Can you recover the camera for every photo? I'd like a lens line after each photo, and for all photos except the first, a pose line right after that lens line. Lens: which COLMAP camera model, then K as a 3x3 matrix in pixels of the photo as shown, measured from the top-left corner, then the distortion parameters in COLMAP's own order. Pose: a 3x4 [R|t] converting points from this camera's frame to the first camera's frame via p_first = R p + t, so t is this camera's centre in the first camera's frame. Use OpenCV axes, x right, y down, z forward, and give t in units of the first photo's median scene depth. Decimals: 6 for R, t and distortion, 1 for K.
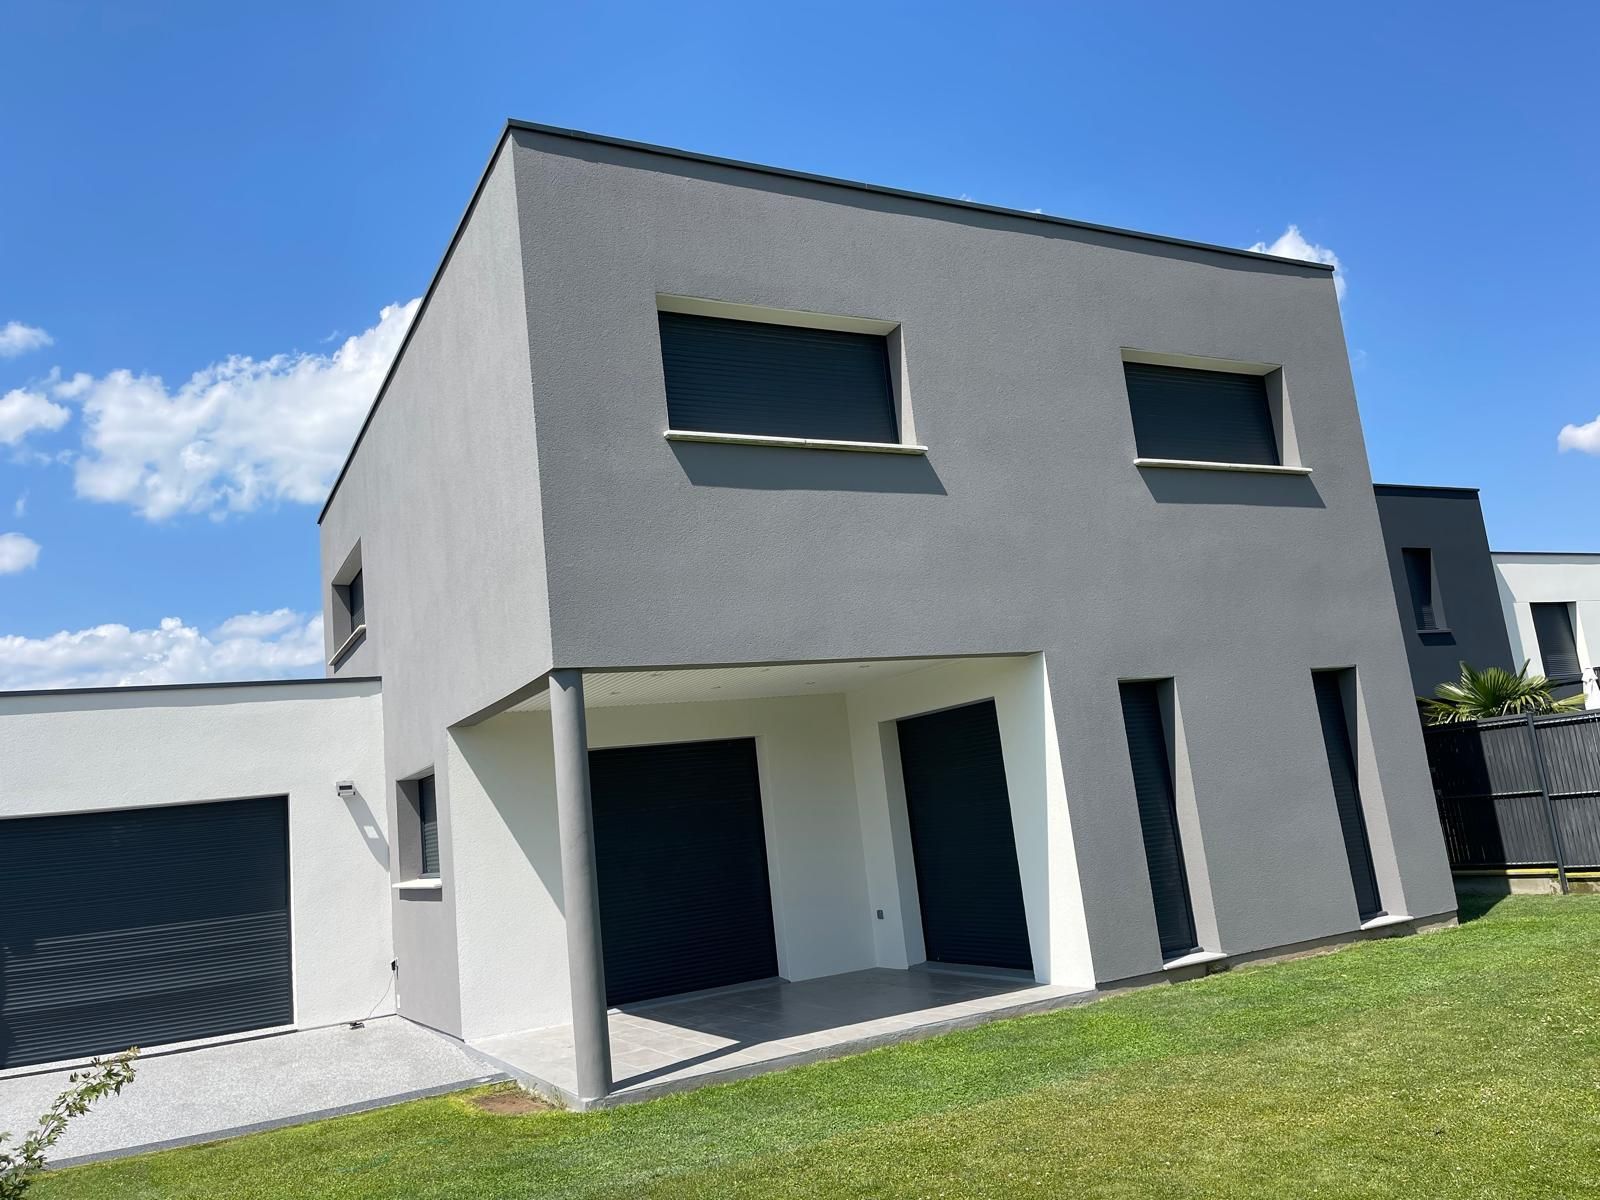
lens RADIAL K [[1234.5, 0, 800.0], [0, 1234.5, 600.0], [0, 0, 1]] dist [-0.006836, -0.000518]
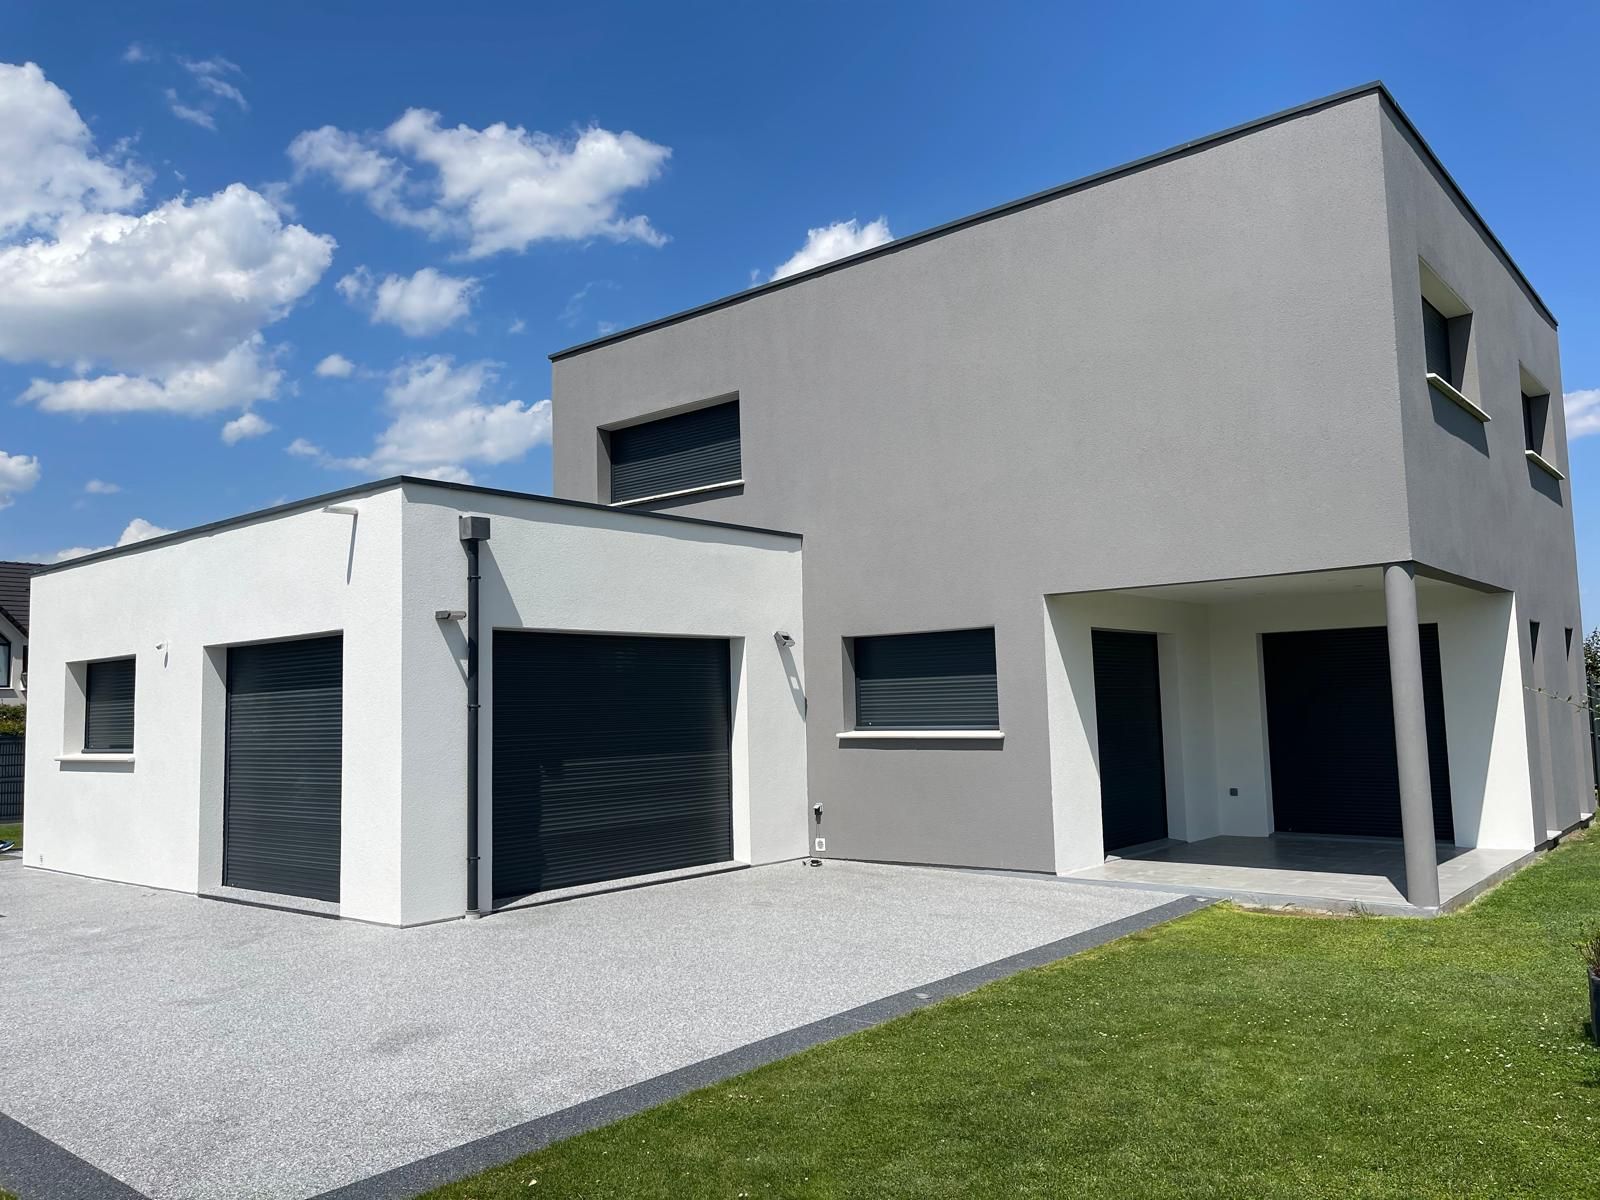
lens RADIAL K [[1213.9, 0, 800.0], [0, 1213.9, 600.0], [0, 0, 1]] dist [-0.000152, -0.001427]
pose [[0.924081, 0.120629, 0.362661, -0.787912], [-0.140900, 0.989573, 0.029867, 0.097121], [-0.355277, -0.078698, 0.931442, 0.071258]]
